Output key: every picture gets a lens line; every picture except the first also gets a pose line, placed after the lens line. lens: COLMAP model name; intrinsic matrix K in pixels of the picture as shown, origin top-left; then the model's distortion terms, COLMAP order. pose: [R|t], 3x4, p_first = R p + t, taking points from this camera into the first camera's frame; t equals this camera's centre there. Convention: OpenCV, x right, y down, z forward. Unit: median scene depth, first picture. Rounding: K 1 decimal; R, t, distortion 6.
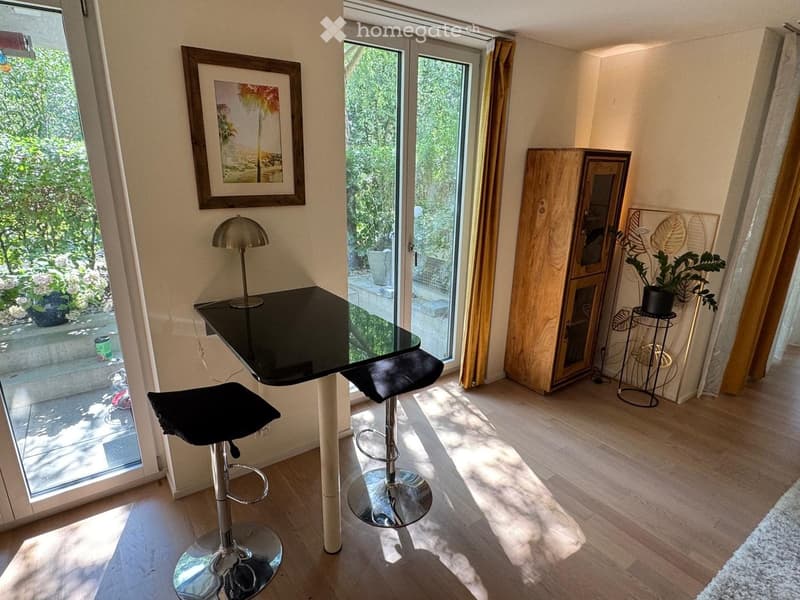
lens RADIAL K [[444.2, 0, 403.0], [0, 444.2, 303.0], [0, 0, 1]] dist [-0.004975, 0.000241]
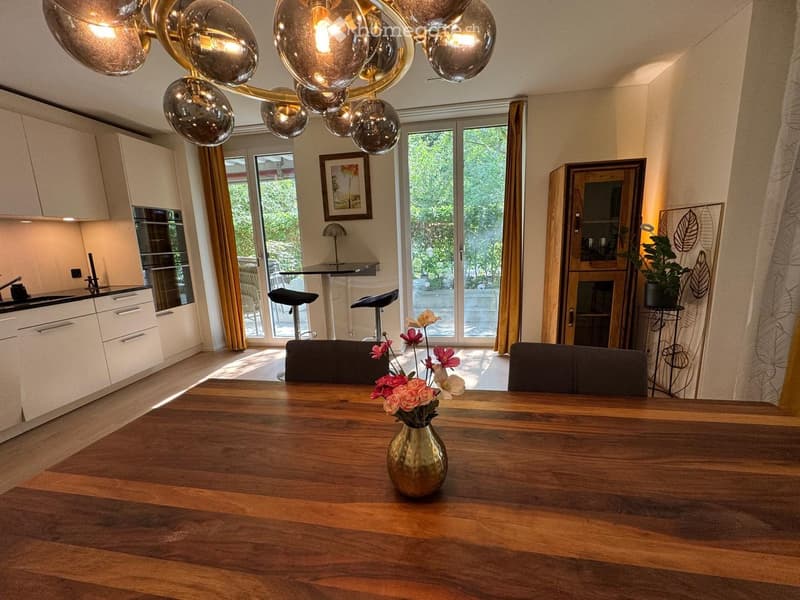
lens RADIAL K [[331.8, 0, 405.3], [0, 331.8, 297.4], [0, 0, 1]] dist [0.003711, 0.000262]
pose [[0.716193, 0.076516, -0.693695, 0.733166], [-0.154008, 0.986796, -0.050157, 0.138190], [0.680698, 0.142757, 0.718520, 0.063508]]
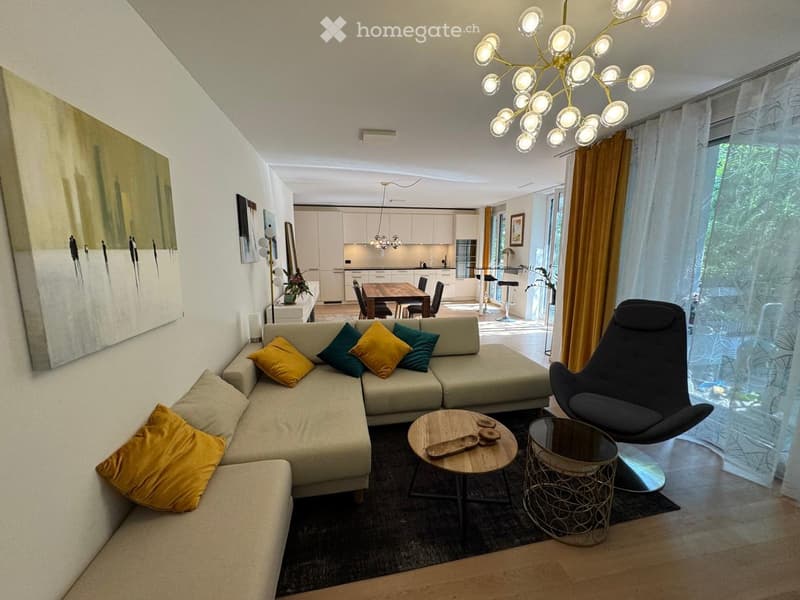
lens RADIAL K [[331.8, 0, 397.1], [0, 331.8, 302.0], [0, 0, 1]] dist [0.003711, 0.000262]
pose [[-0.433108, 0.127704, -0.892249, 2.275568], [-0.273862, 0.924468, 0.265251, -0.186729], [0.858730, 0.359235, -0.365422, 1.005191]]
